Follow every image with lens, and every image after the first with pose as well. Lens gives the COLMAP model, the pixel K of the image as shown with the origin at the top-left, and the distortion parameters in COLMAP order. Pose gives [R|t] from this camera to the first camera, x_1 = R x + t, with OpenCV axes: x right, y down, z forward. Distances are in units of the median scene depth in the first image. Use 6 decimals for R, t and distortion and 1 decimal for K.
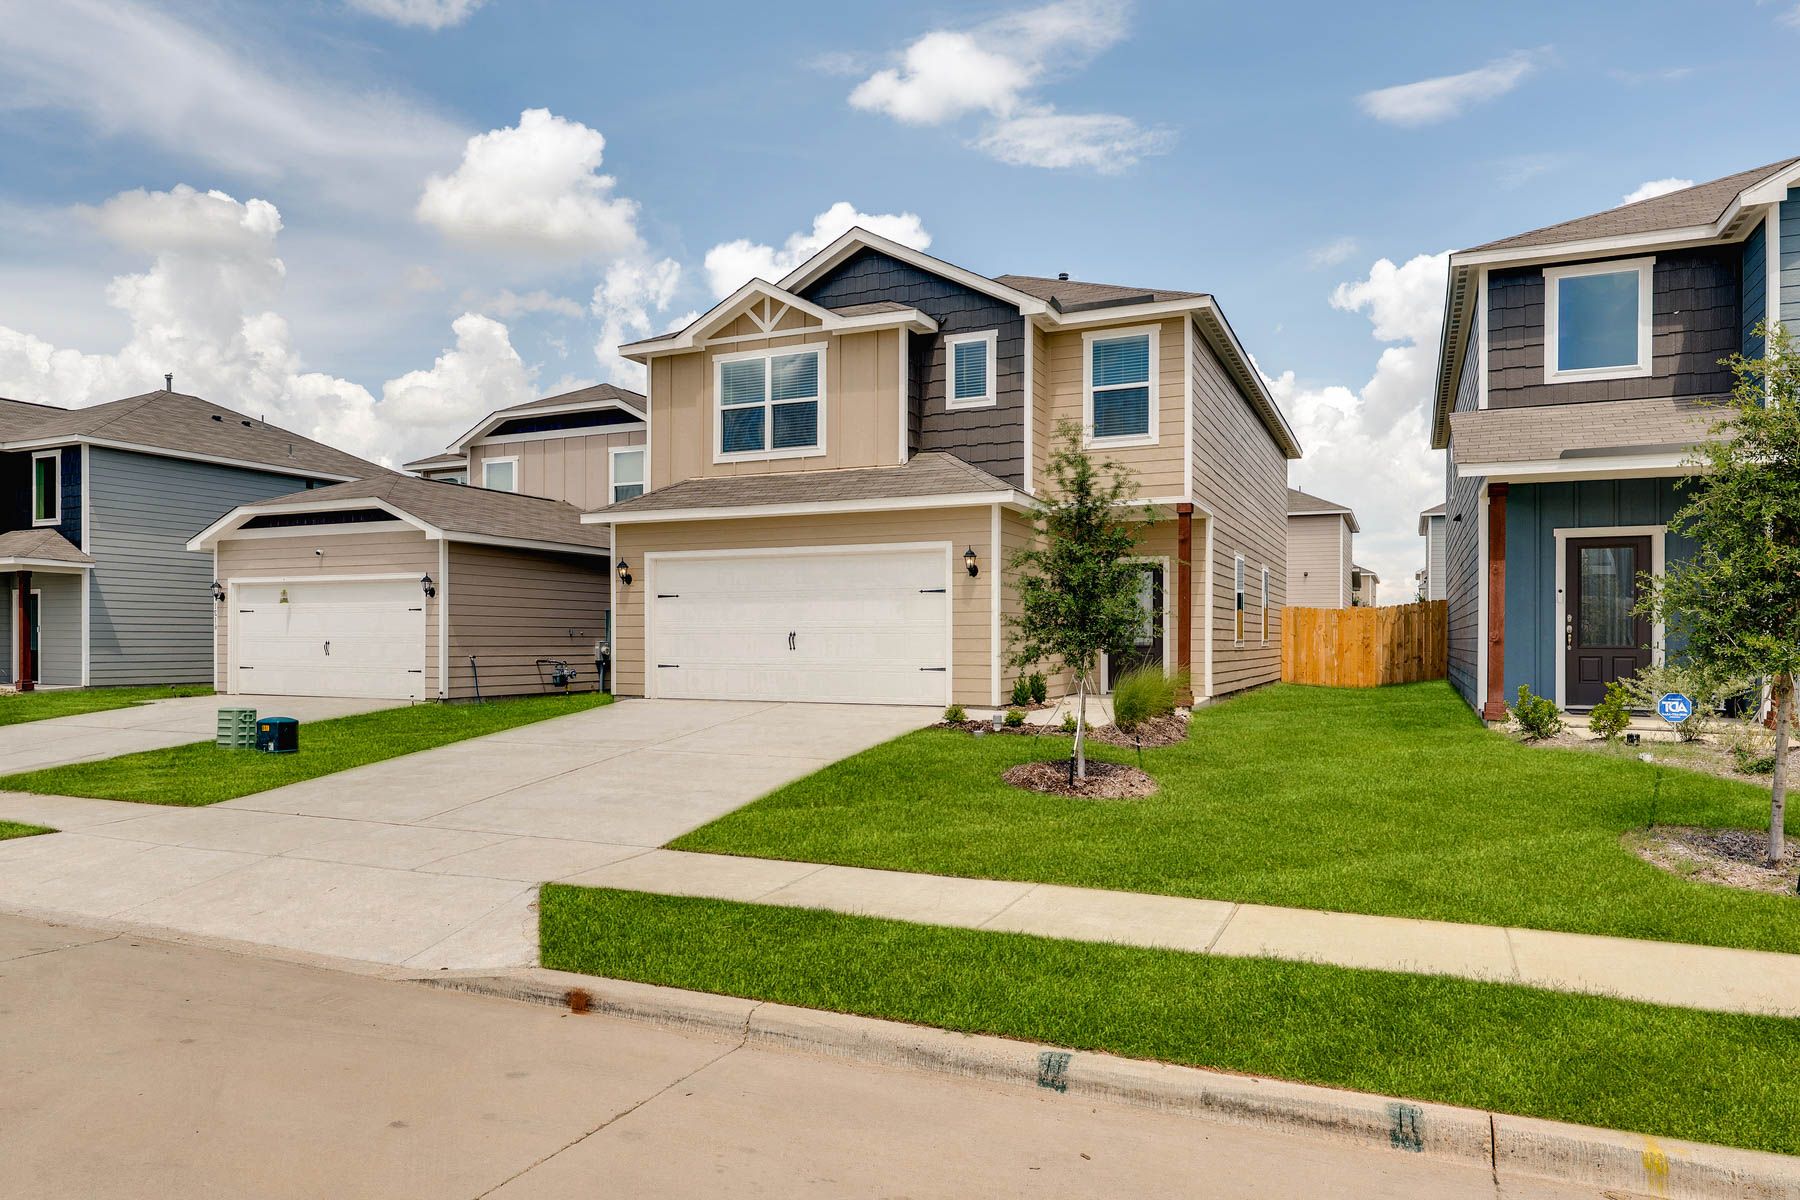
lens RADIAL K [[1160.5, 0, 873.3], [0, 1160.5, 639.7], [0, 0, 1]] dist [-0.001104, -0.000589]
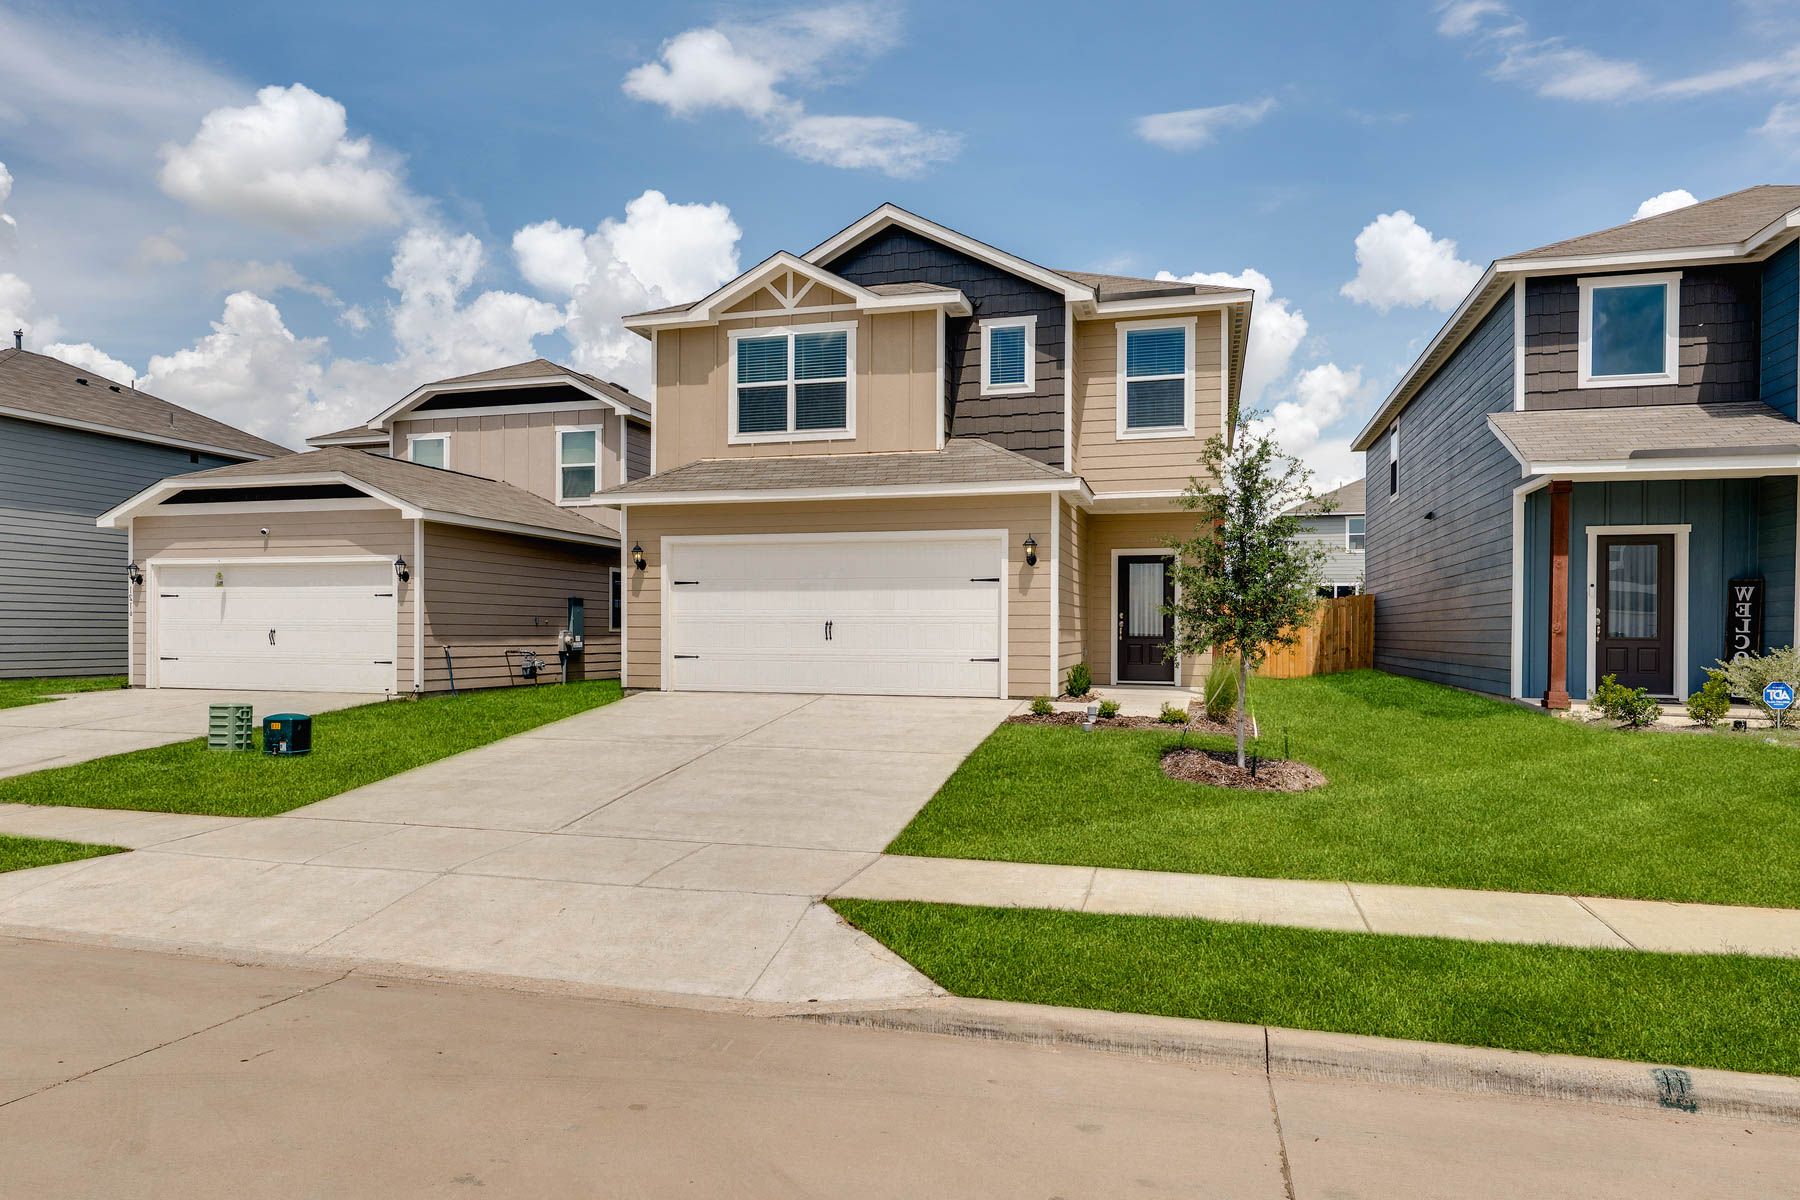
lens RADIAL K [[1148.3, 0, 866.3], [0, 1148.3, 639.1], [0, 0, 1]] dist [-0.002989, 0.002033]
pose [[0.989142, 0.002322, 0.146943, -0.176102], [-0.003279, 0.999975, 0.006271, 0.002008], [-0.146925, -0.006685, 0.989125, 0.053577]]
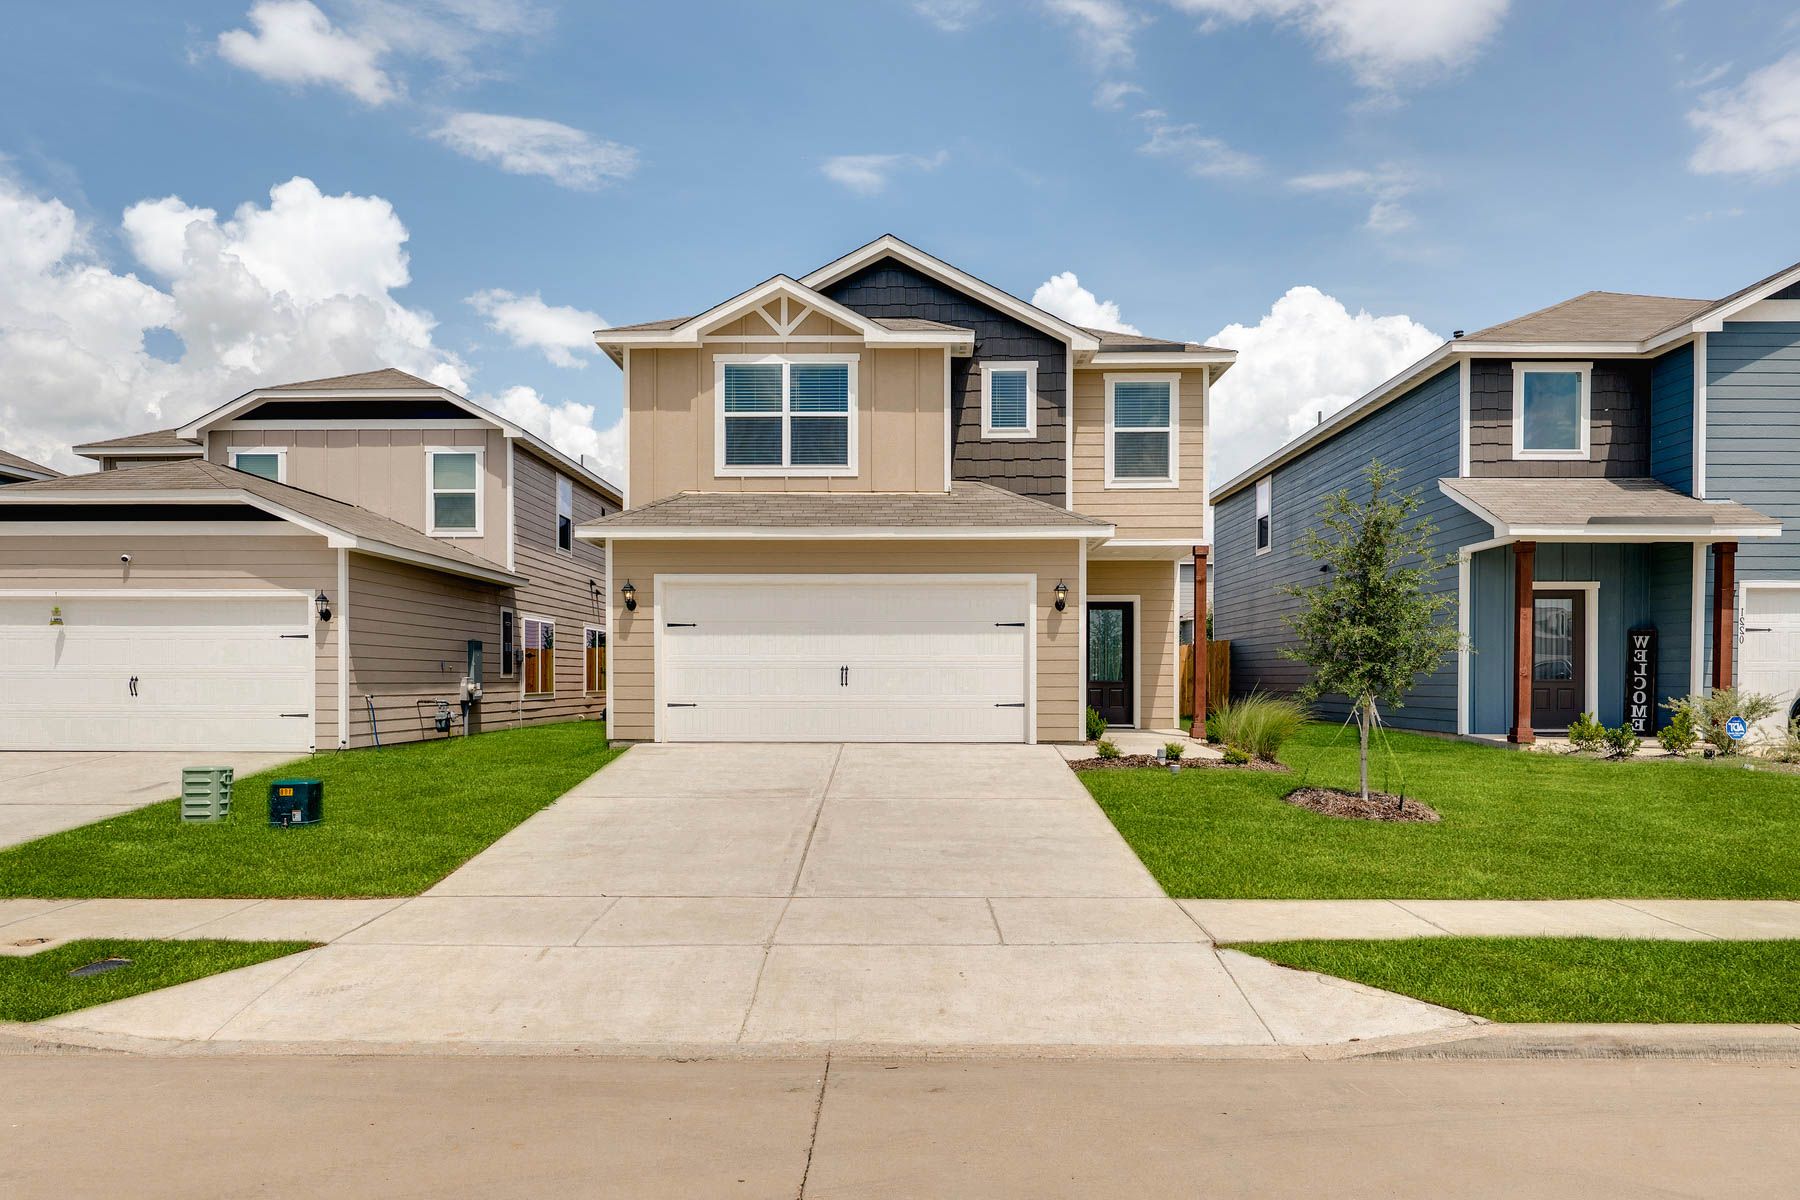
lens RADIAL K [[1185.1, 0, 901.0], [0, 1185.1, 688.3], [0, 0, 1]] dist [-0.001558, 0.000283]
pose [[0.913013, -0.004135, 0.407909, -0.406410], [0.000475, 0.999959, 0.009075, 0.002123], [-0.407930, -0.008092, 0.912977, 0.121105]]
